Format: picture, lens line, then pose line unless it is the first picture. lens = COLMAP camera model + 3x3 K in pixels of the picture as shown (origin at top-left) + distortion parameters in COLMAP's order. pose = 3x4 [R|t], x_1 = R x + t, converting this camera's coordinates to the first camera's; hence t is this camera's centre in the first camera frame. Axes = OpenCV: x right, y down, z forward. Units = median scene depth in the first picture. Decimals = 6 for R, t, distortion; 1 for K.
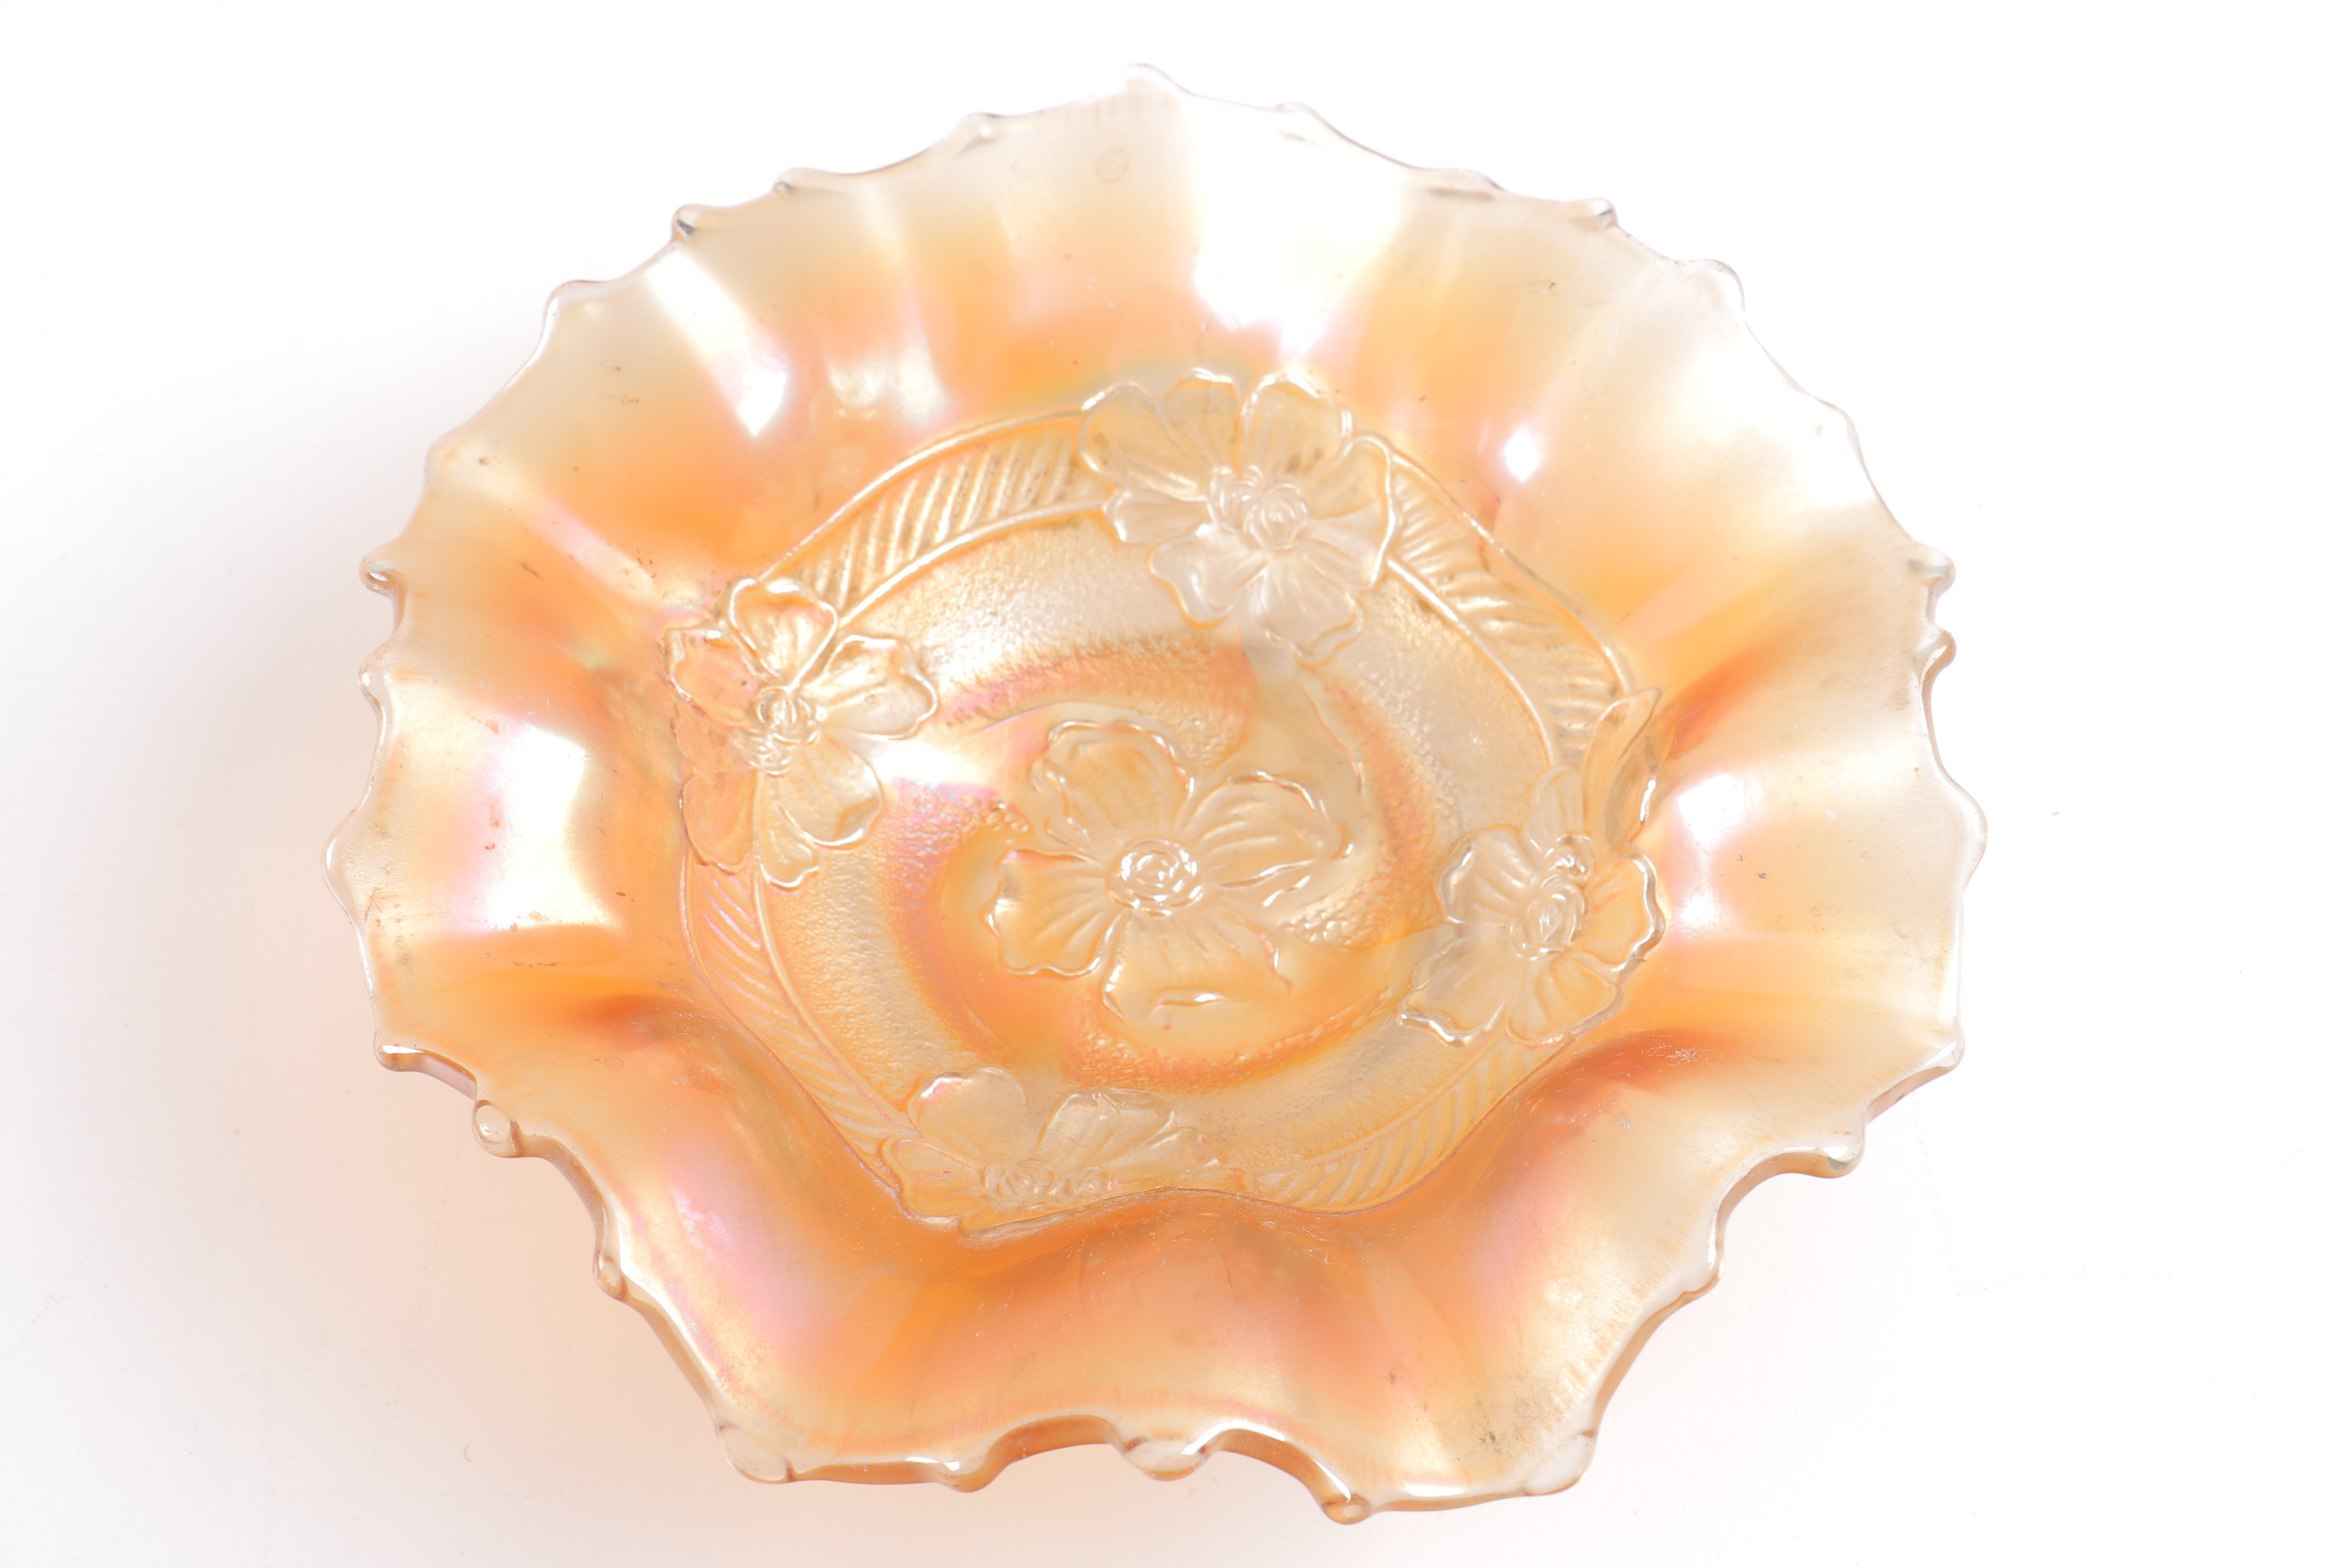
lens RADIAL K [[3605.9, 0, 1168.3], [0, 3605.9, 784.5], [0, 0, 1]] dist [0.026516, 0.000000]
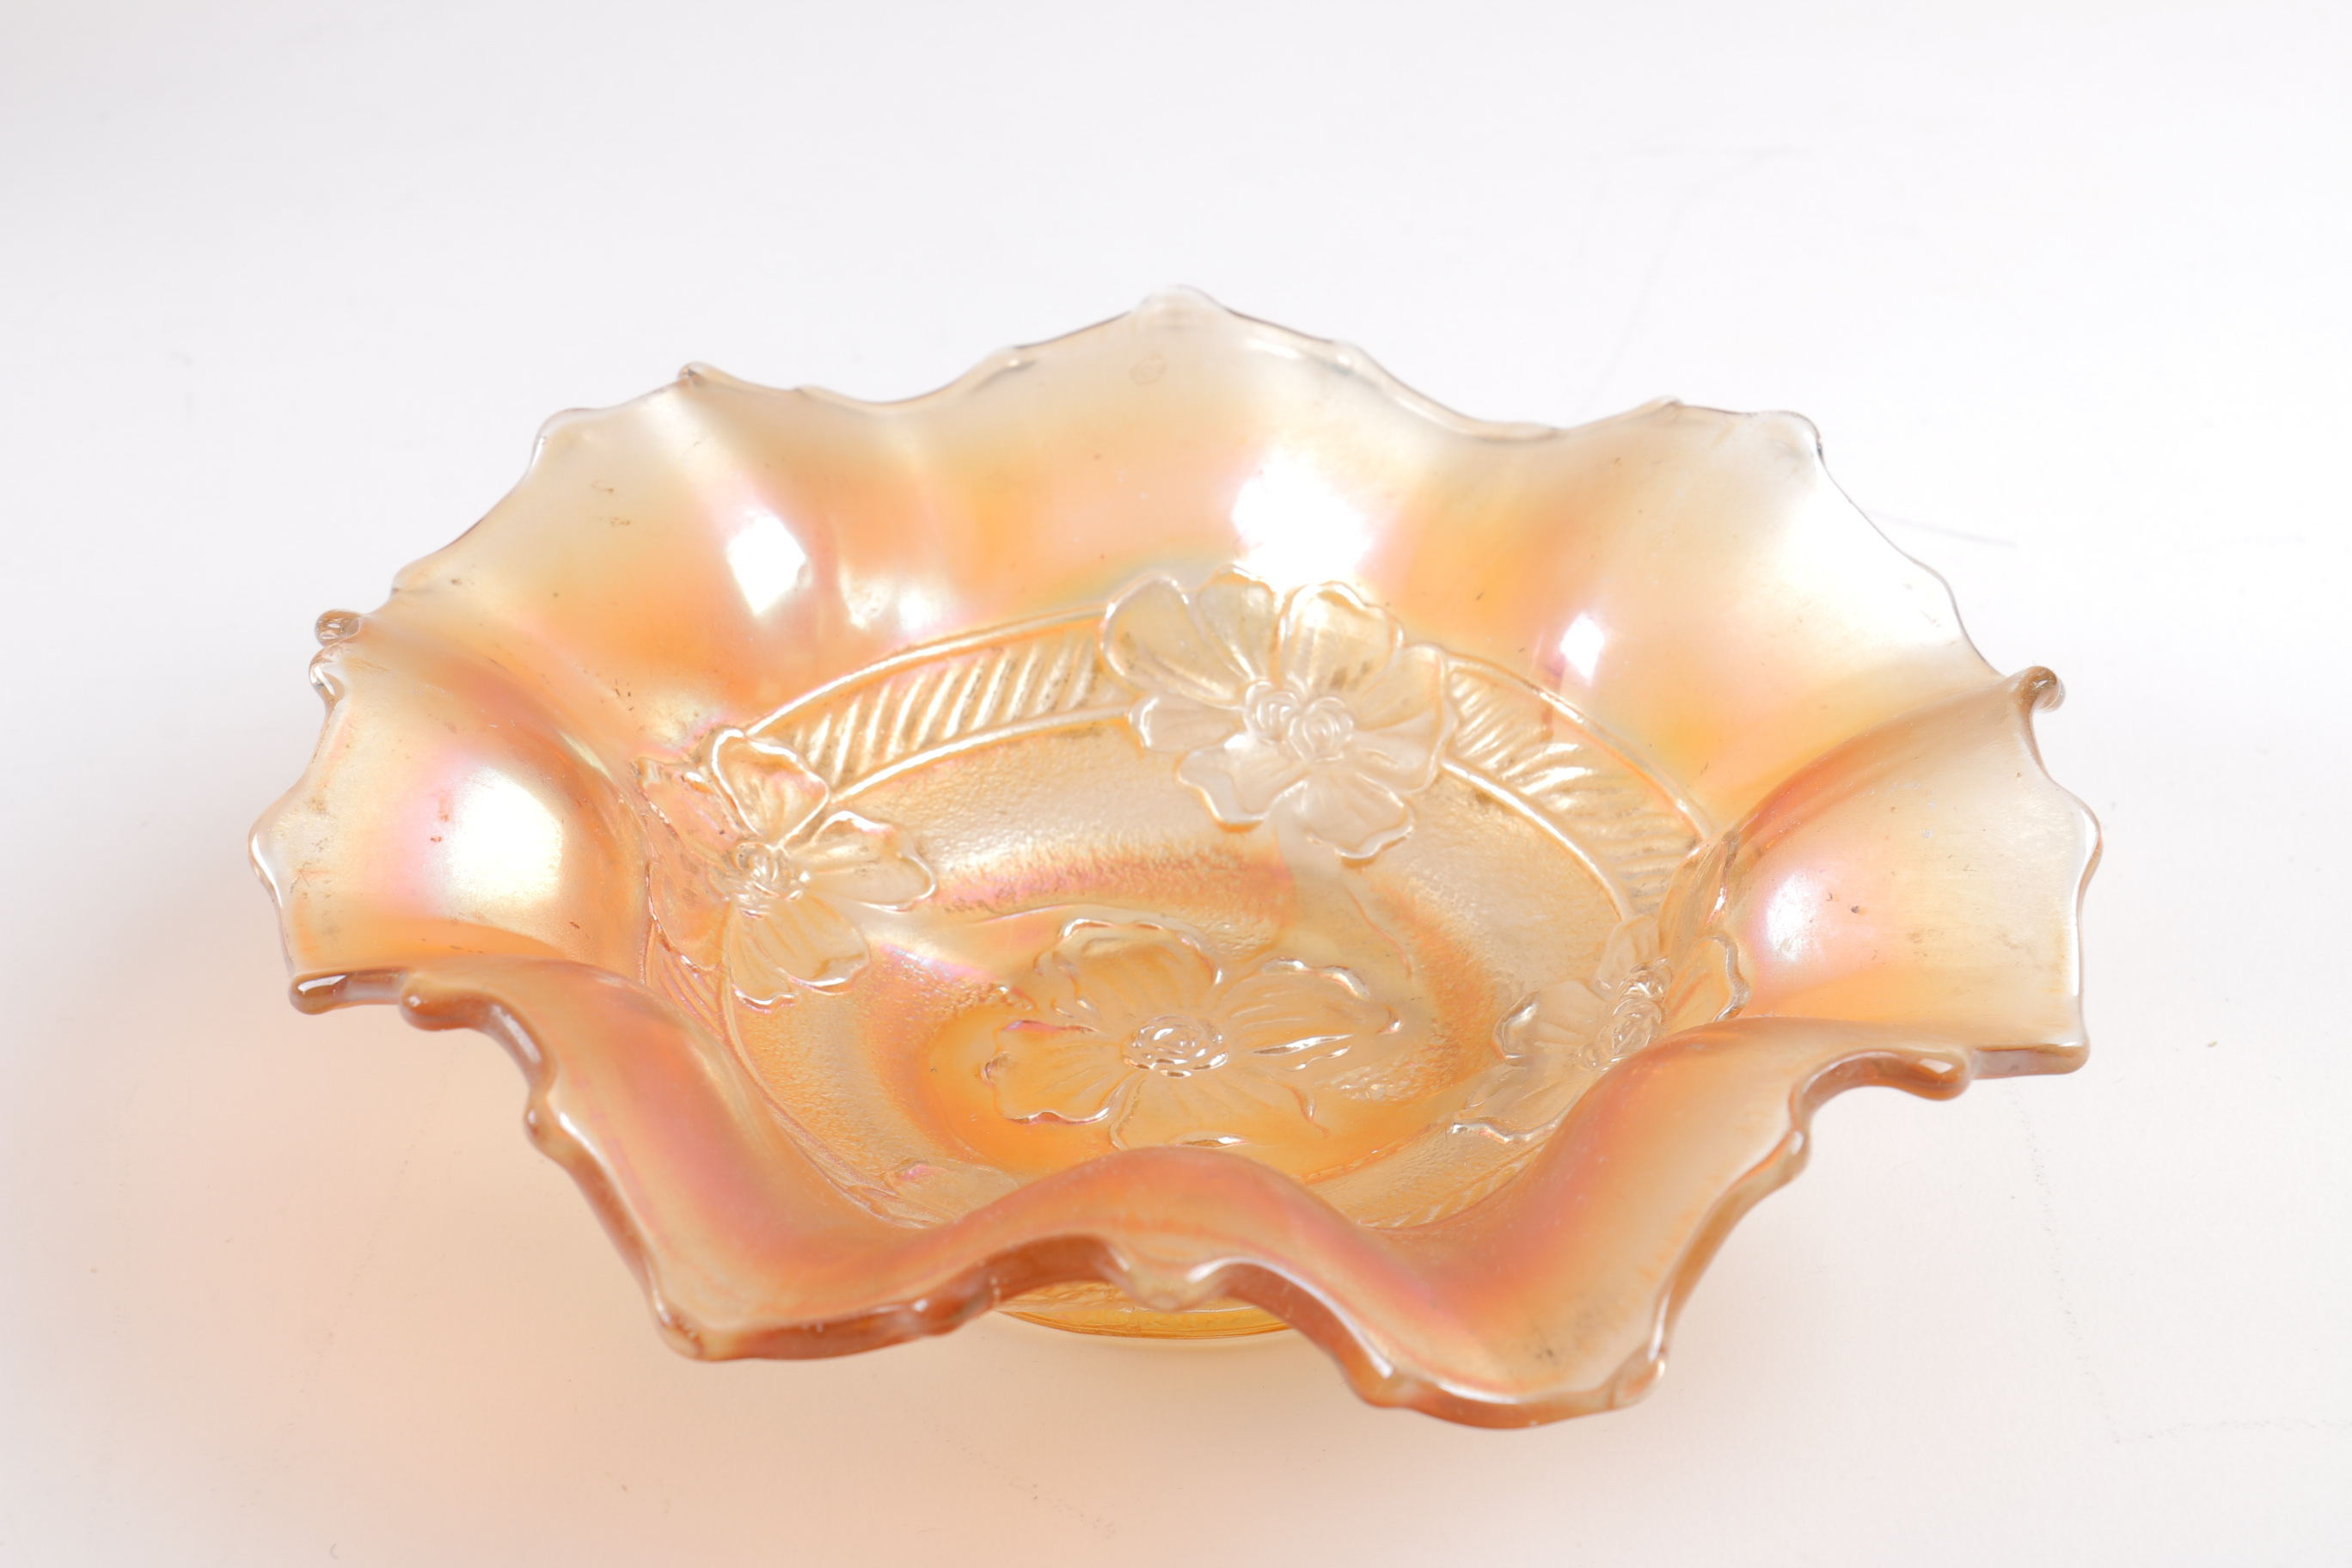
lens RADIAL K [[4726.6, 0, 1182.1], [0, 4726.6, 783.2], [0, 0, 1]] dist [0.151978, 0.000000]
pose [[0.999700, 0.018654, -0.015879, 0.014919], [-0.023719, 0.899170, -0.436956, 0.465592], [0.006126, 0.437201, 0.899343, -0.062142]]
